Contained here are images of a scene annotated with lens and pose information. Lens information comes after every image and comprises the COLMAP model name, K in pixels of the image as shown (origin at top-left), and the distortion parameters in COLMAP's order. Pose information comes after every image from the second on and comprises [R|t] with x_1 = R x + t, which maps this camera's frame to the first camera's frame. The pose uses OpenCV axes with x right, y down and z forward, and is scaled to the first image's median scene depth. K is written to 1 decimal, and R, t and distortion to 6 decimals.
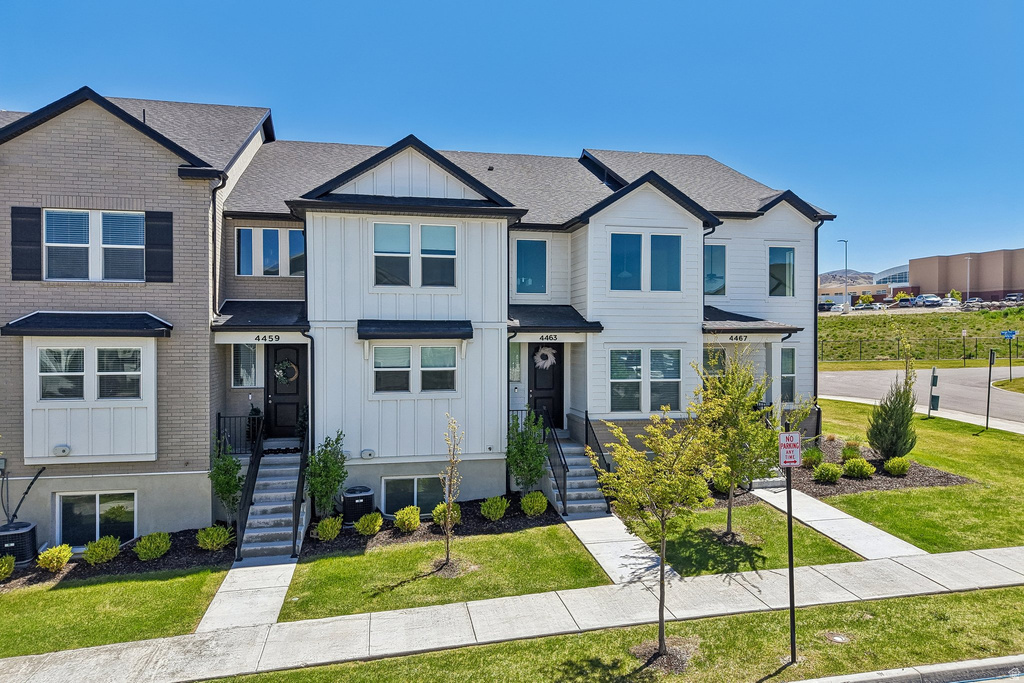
lens RADIAL K [[683.4, 0, 509.9], [0, 683.4, 343.3], [0, 0, 1]] dist [0.026497, -0.028028]
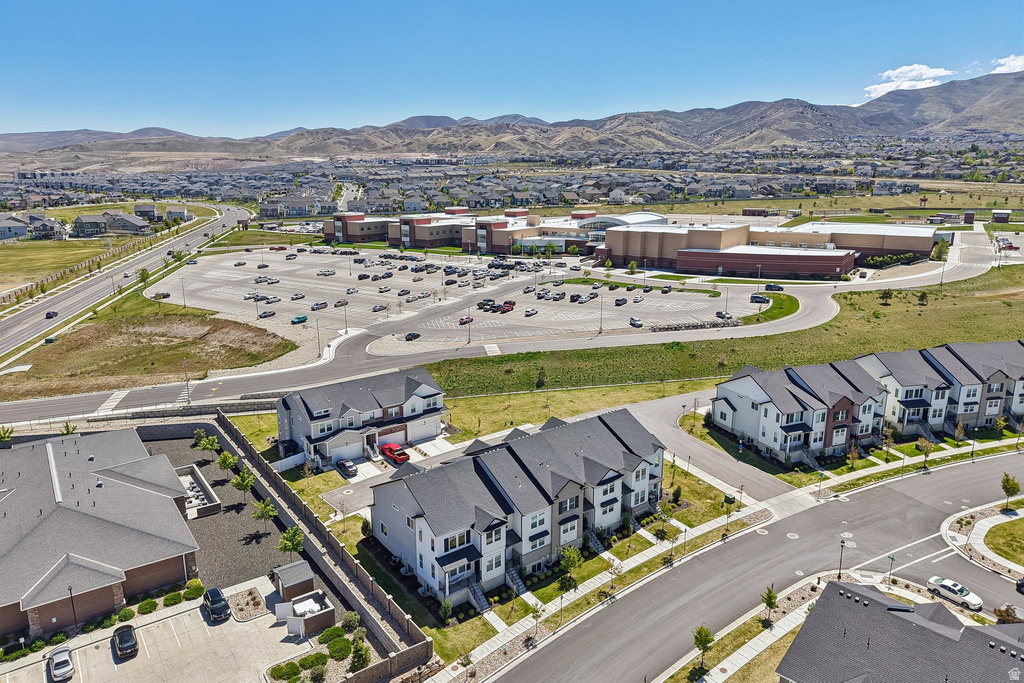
lens RADIAL K [[683.4, 0, 513.8], [0, 683.4, 340.5], [0, 0, 1]] dist [0.026497, -0.028028]
pose [[0.898572, -0.099398, 0.427421, -2.846978], [0.000911, 0.974430, 0.224691, -2.351115], [-0.438826, -0.201511, 0.875686, -2.933801]]
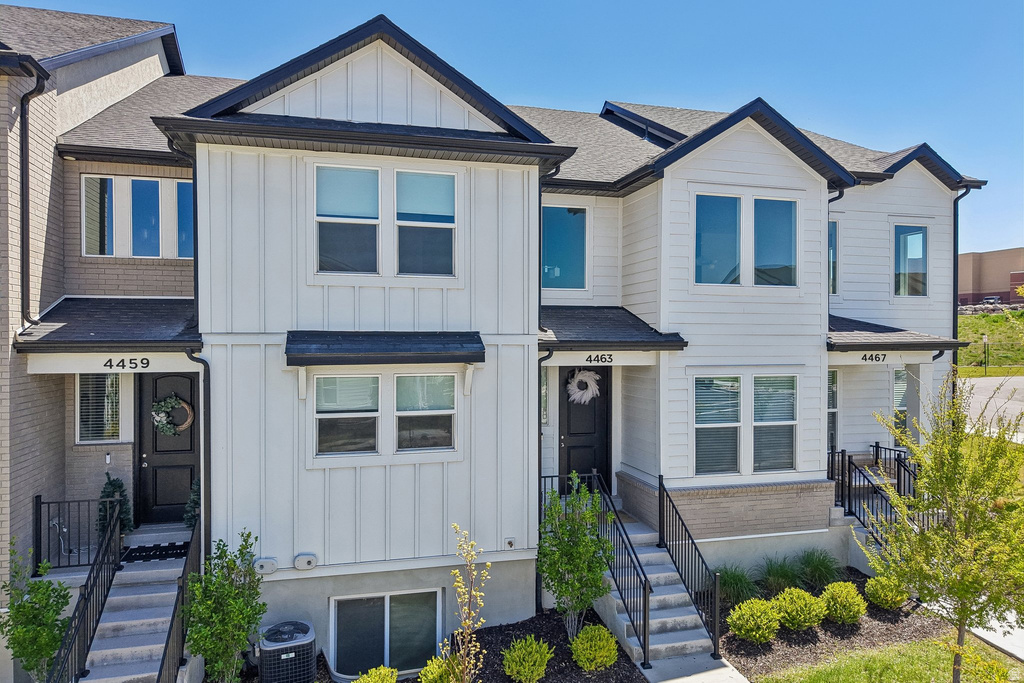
lens RADIAL K [[683.4, 0, 509.7], [0, 683.4, 343.4], [0, 0, 1]] dist [0.026497, -0.028028]
pose [[0.998533, 0.000660, 0.054146, -0.064360], [-0.000565, 0.999998, -0.001759, -0.022410], [-0.054147, 0.001726, 0.998531, 0.399600]]
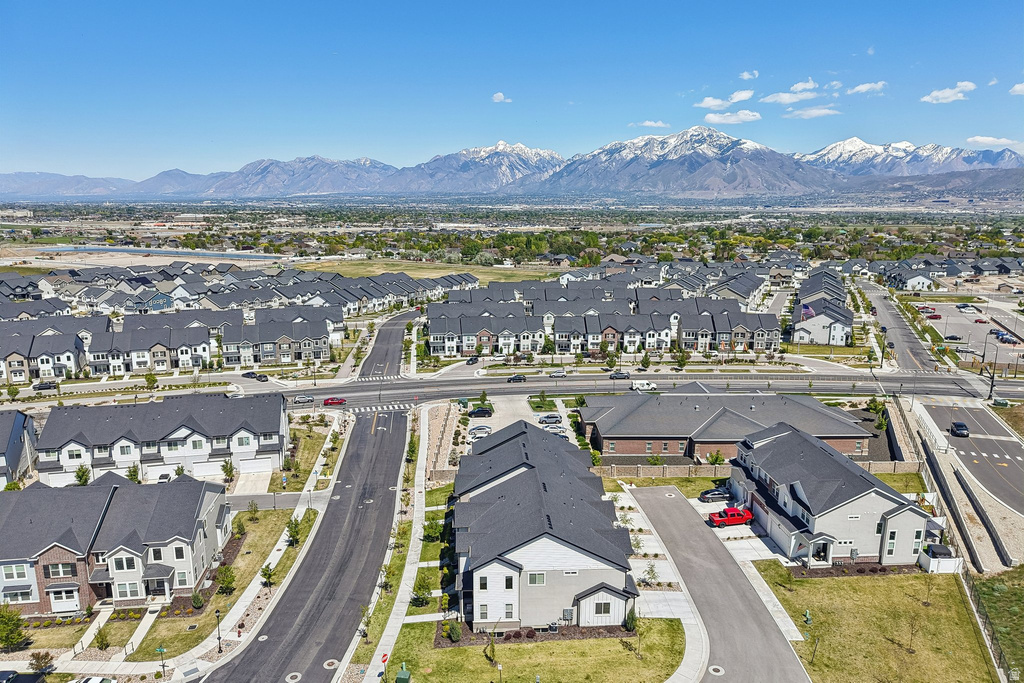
lens RADIAL K [[683.4, 0, 511.6], [0, 683.4, 357.6], [0, 0, 1]] dist [0.026497, -0.028028]
pose [[-0.150340, 0.228285, -0.961917, 4.137875], [-0.012159, 0.972475, 0.232691, -2.387402], [0.988560, 0.046678, -0.143426, 2.002505]]
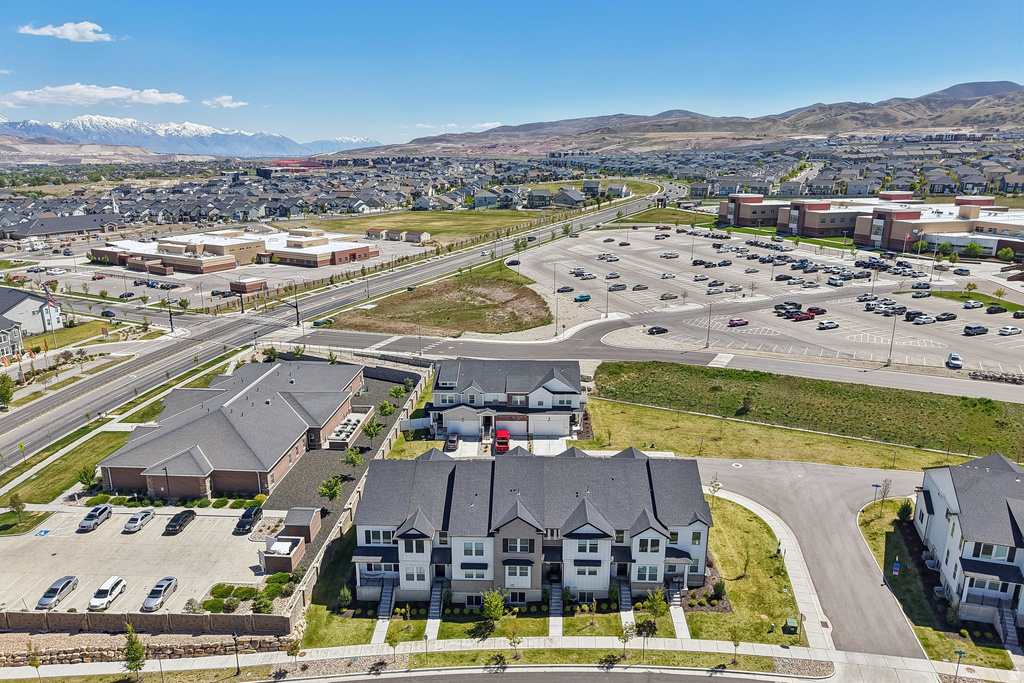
lens RADIAL K [[683.4, 0, 514.3], [0, 683.4, 344.6], [0, 0, 1]] dist [0.026497, -0.028028]
pose [[0.972207, 0.066764, -0.224400, 0.272667], [-0.006340, 0.965633, 0.259832, -2.359919], [0.234036, -0.251188, 0.939219, -2.662859]]
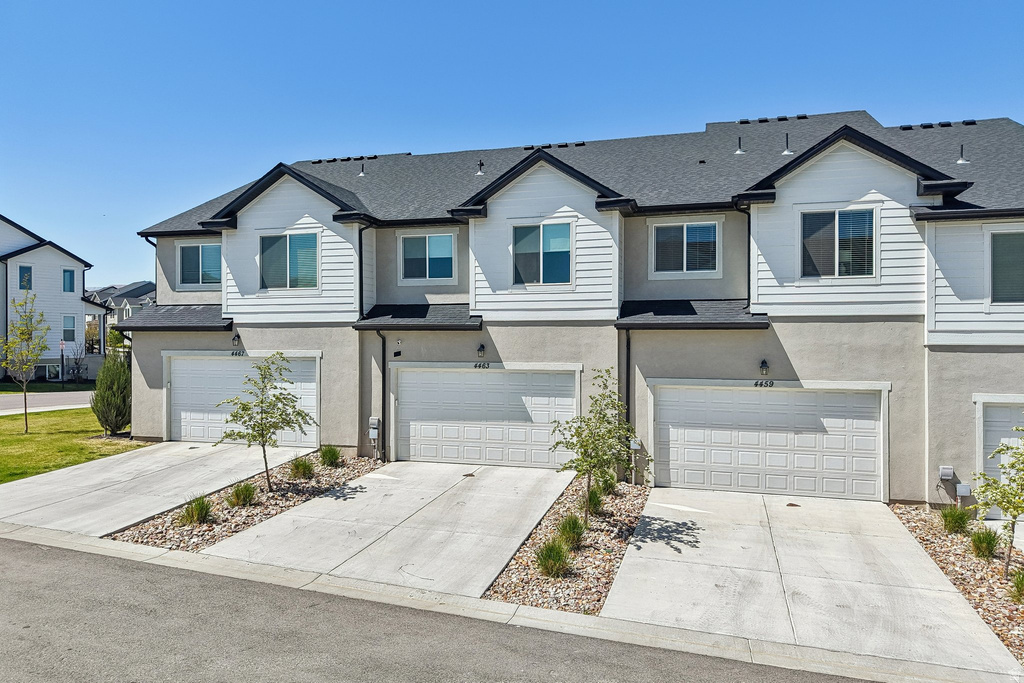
lens RADIAL K [[683.4, 0, 531.1], [0, 683.4, 343.2], [0, 0, 1]] dist [0.026497, -0.028028]
pose [[-0.892182, -0.000171, 0.451676, -0.834978], [0.006989, 0.999875, 0.014183, -0.014580], [-0.451622, 0.015810, -0.892069, 2.974972]]
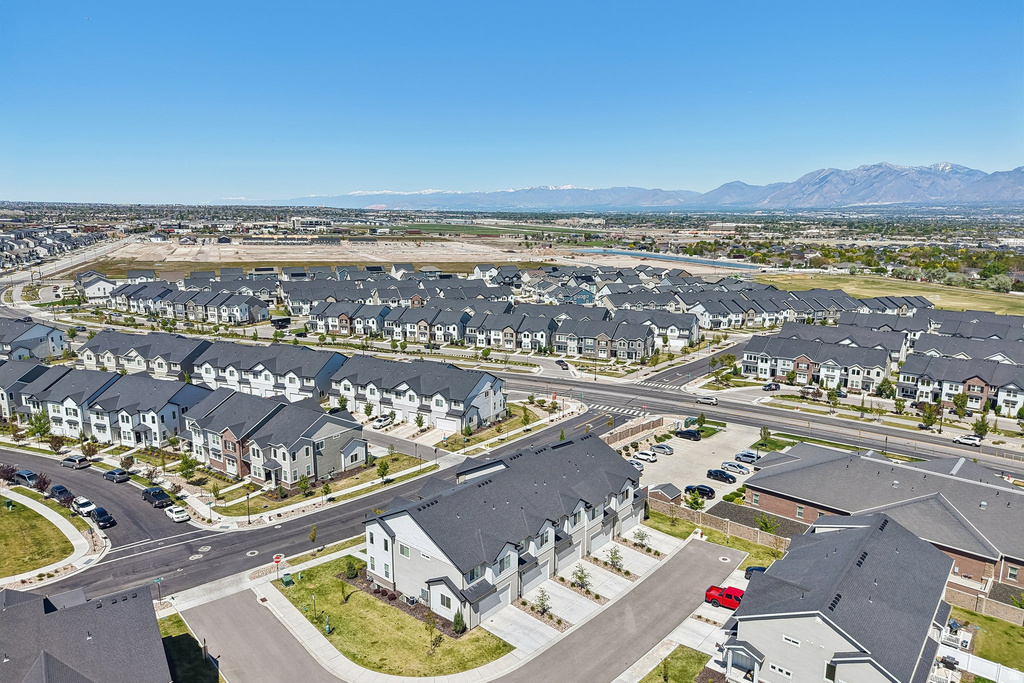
lens RADIAL K [[683.4, 0, 510.7], [0, 683.4, 345.8], [0, 0, 1]] dist [0.026497, -0.028028]
pose [[-0.787203, 0.124255, -0.604046, 2.490196], [-0.006972, 0.977636, 0.210190, -2.431891], [0.616654, 0.169674, -0.768732, 5.318944]]
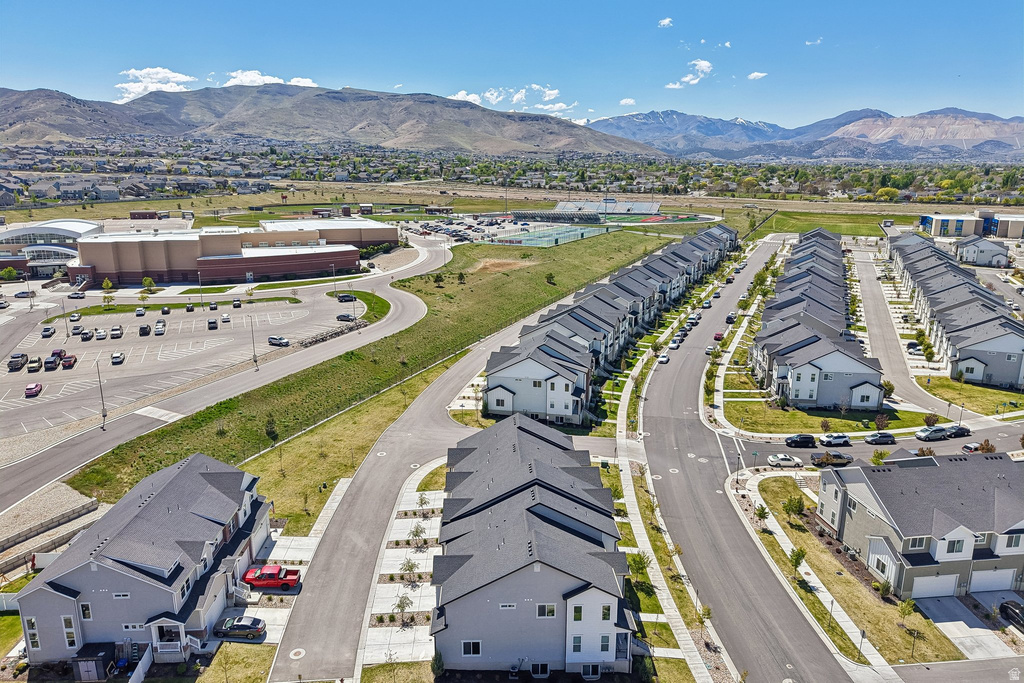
lens RADIAL K [[683.4, 0, 509.9], [0, 683.4, 339.4], [0, 0, 1]] dist [0.026497, -0.028028]
pose [[0.168296, -0.226510, 0.959359, -4.843038], [0.008616, 0.973542, 0.228347, -2.352486], [-0.985699, -0.030164, 0.165795, 0.819131]]
